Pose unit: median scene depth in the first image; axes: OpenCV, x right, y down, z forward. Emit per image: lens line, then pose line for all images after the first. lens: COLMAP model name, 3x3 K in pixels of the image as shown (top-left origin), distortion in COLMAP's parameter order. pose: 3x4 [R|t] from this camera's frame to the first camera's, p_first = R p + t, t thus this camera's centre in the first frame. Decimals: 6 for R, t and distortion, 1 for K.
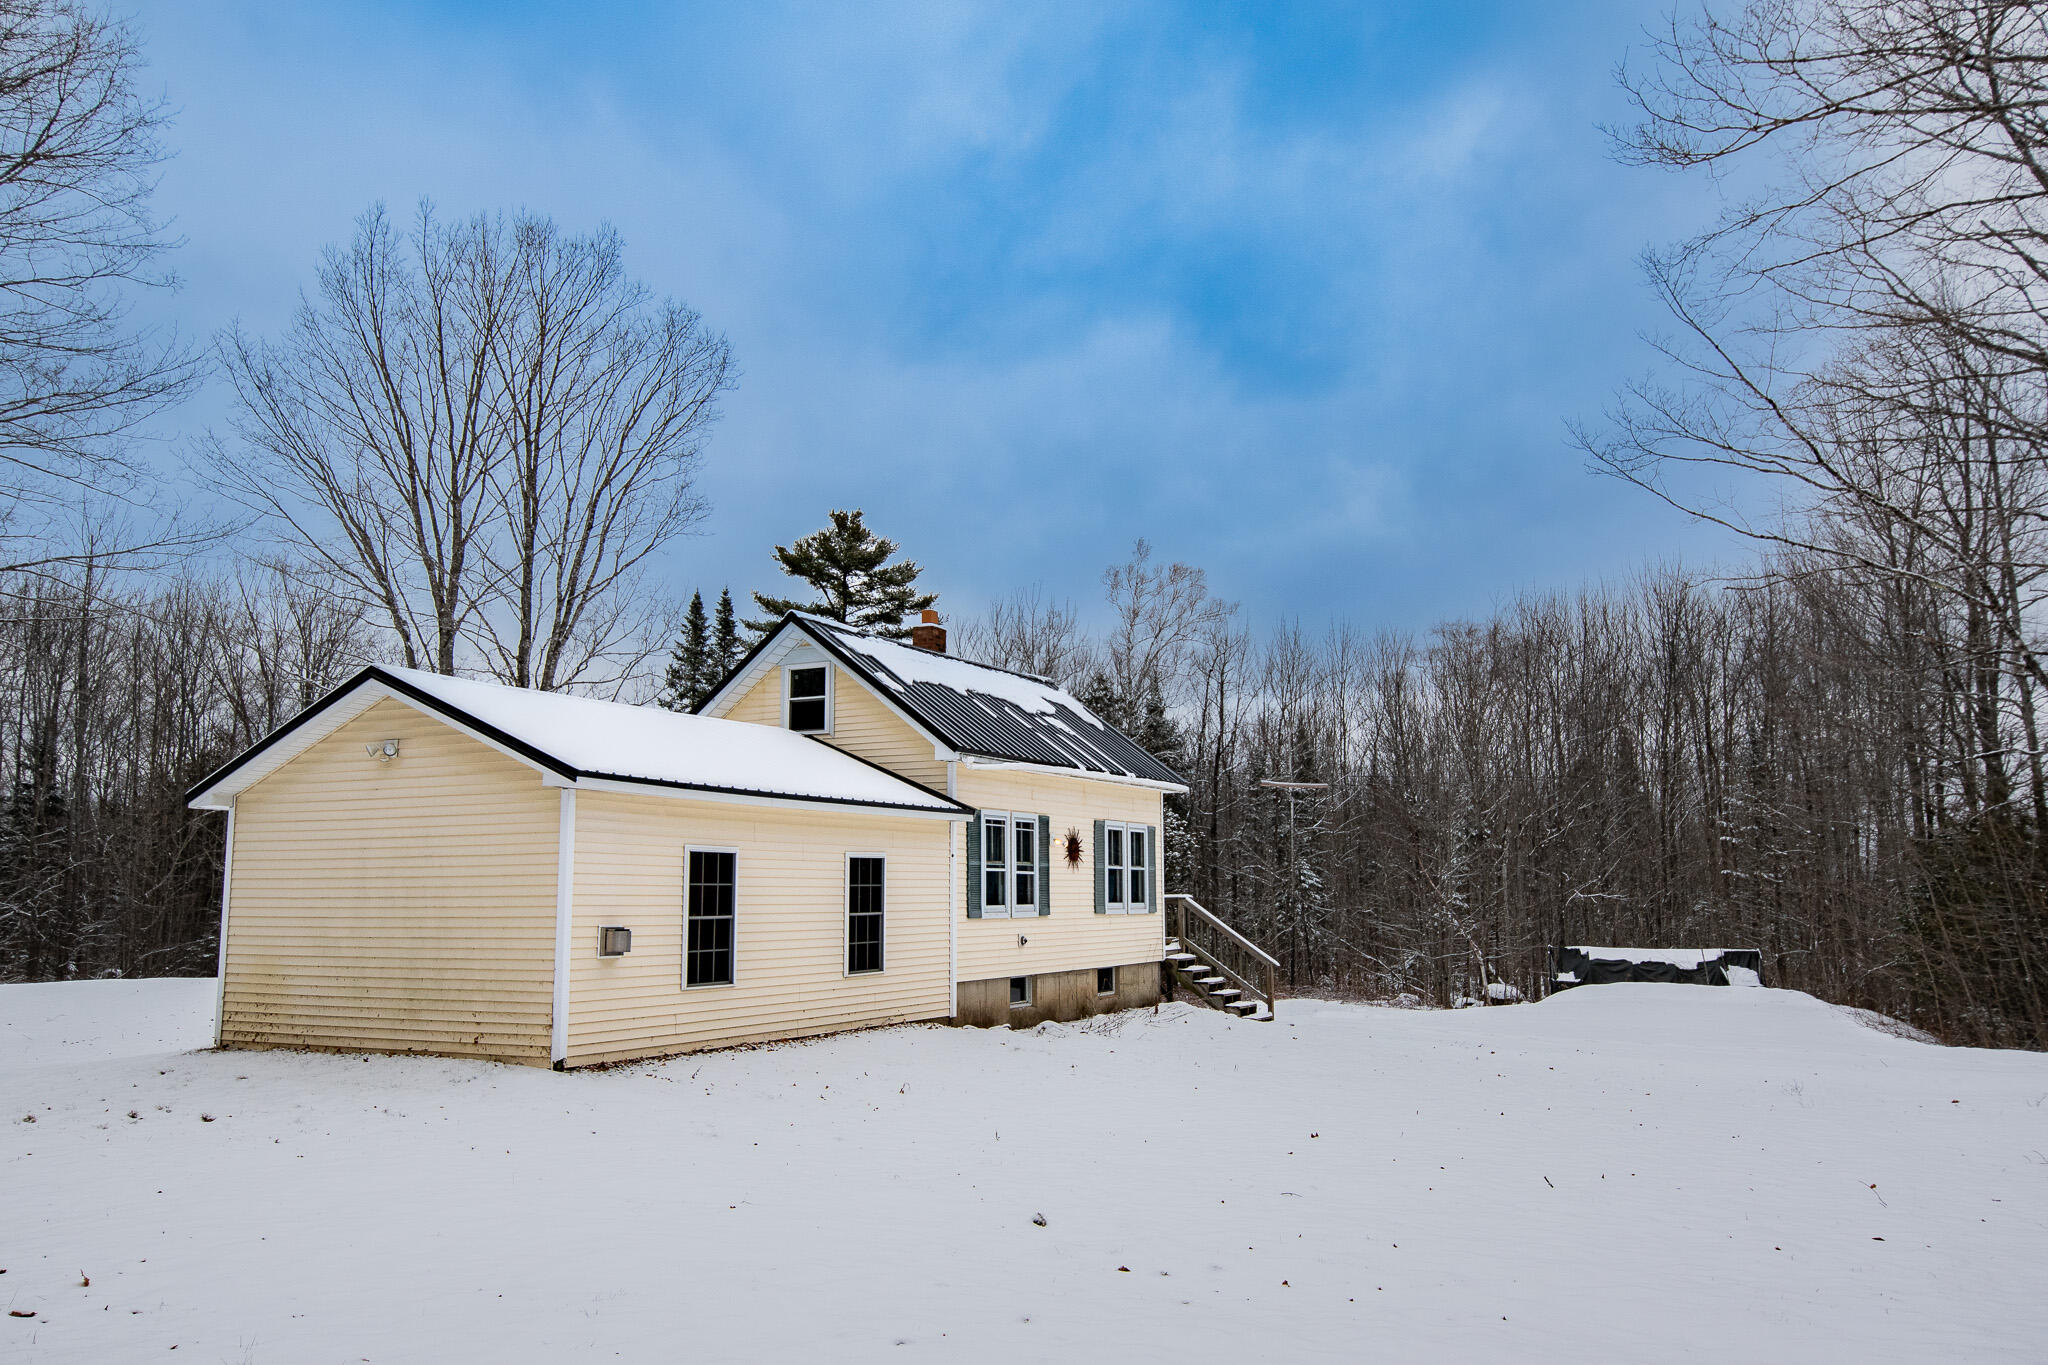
lens RADIAL K [[1543.3, 0, 1024.0], [0, 1543.3, 682.5], [0, 0, 1]] dist [0.008718, 0.000264]
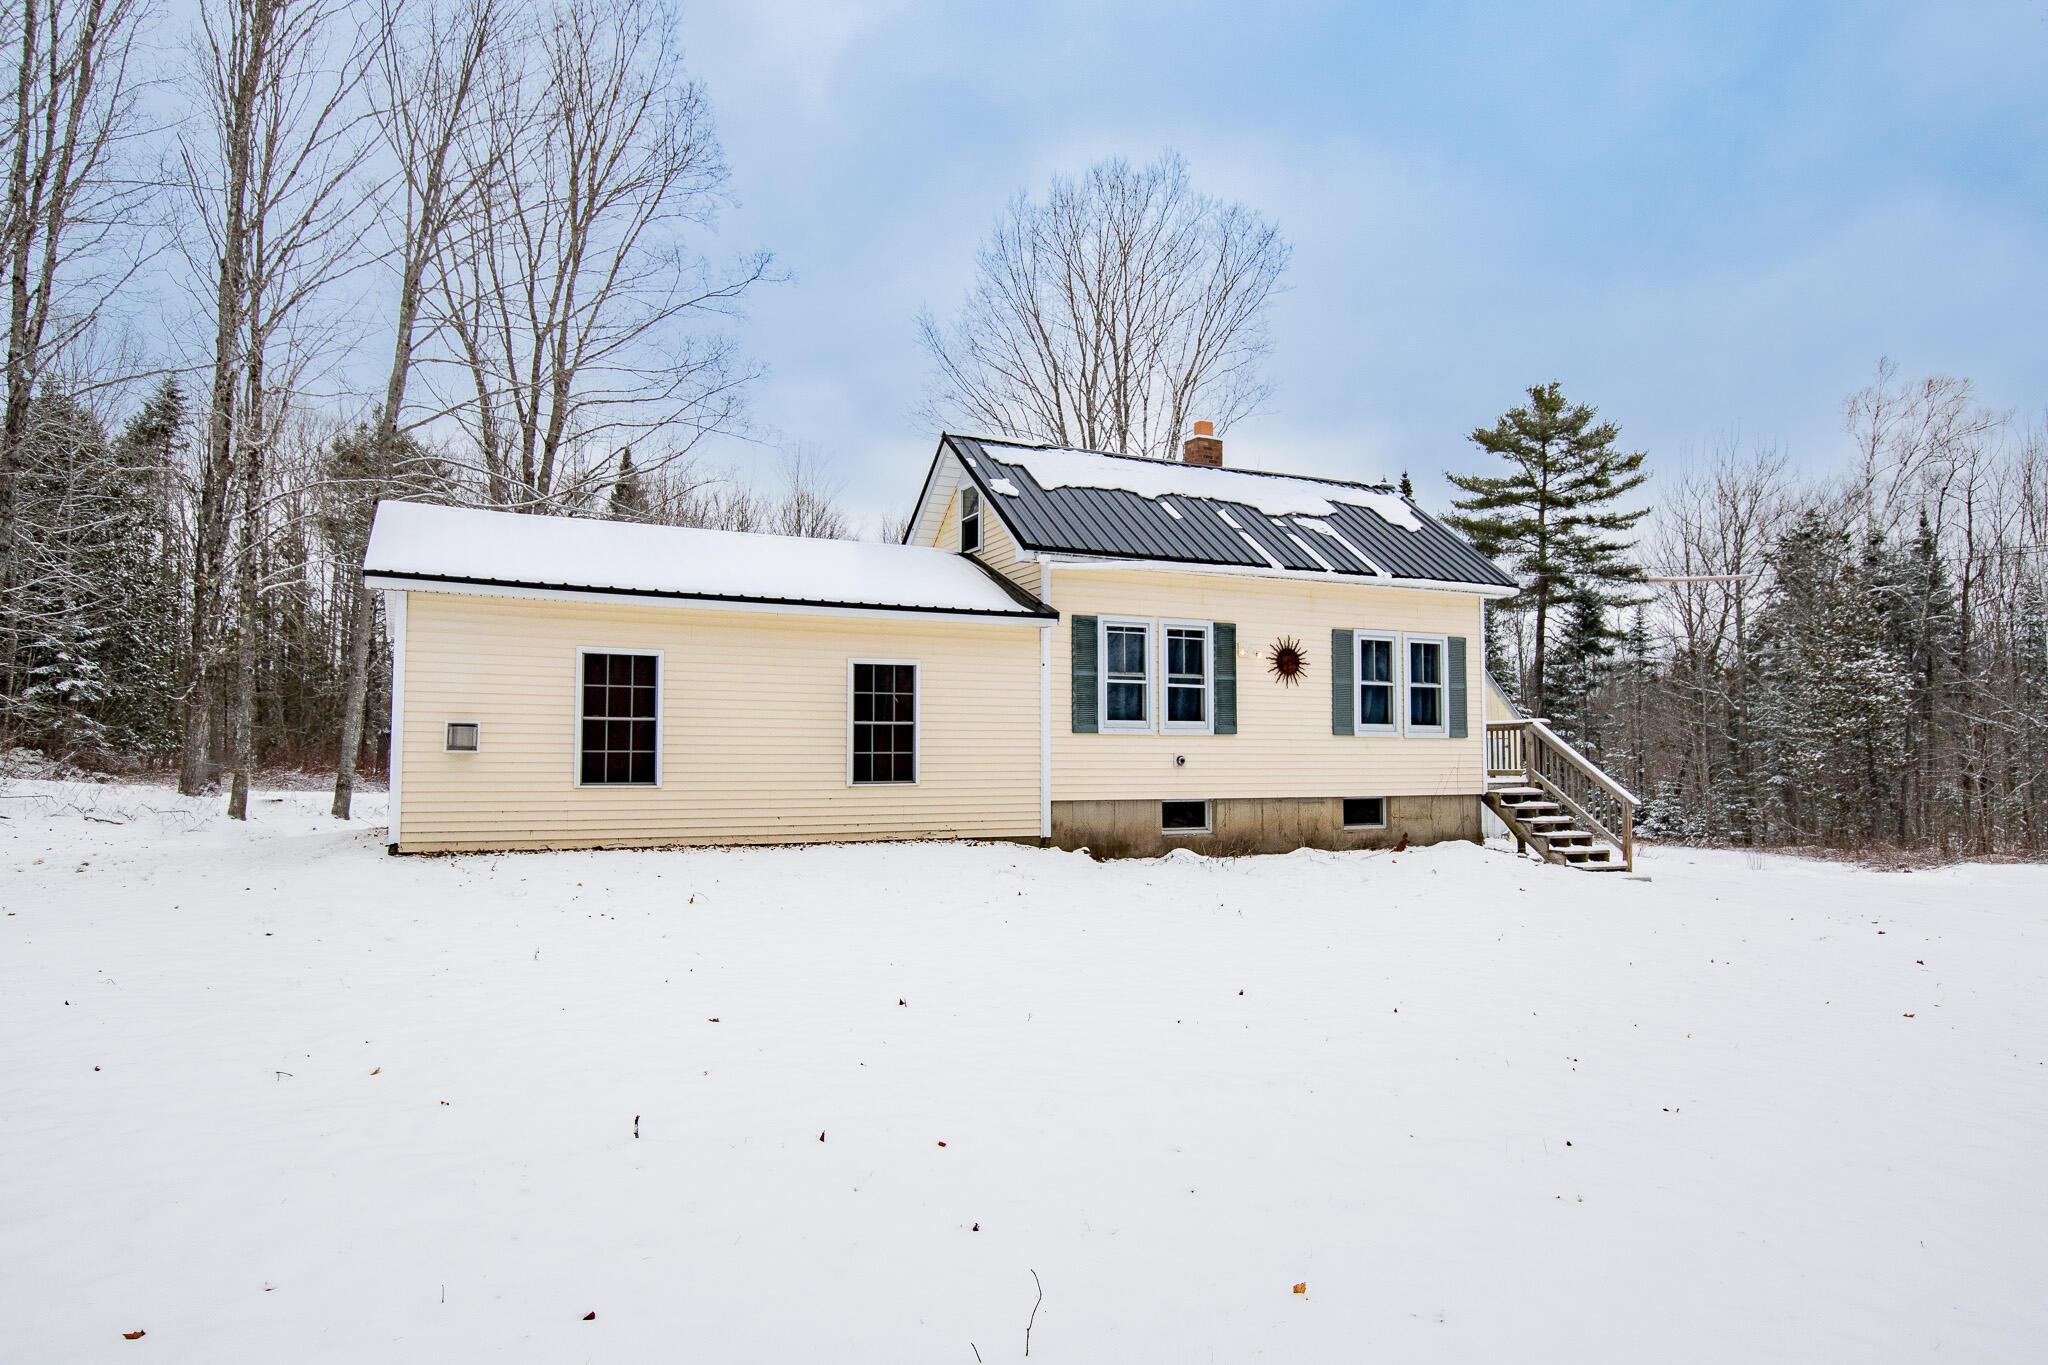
lens RADIAL K [[1235.3, 0, 1024.0], [0, 1235.3, 682.5], [0, 0, 1]] dist [0.001156, -0.000074]
pose [[0.798412, -0.032921, -0.601211, 0.338500], [0.077477, 0.995821, 0.048361, 0.075436], [0.597106, -0.085192, 0.797626, 0.353909]]
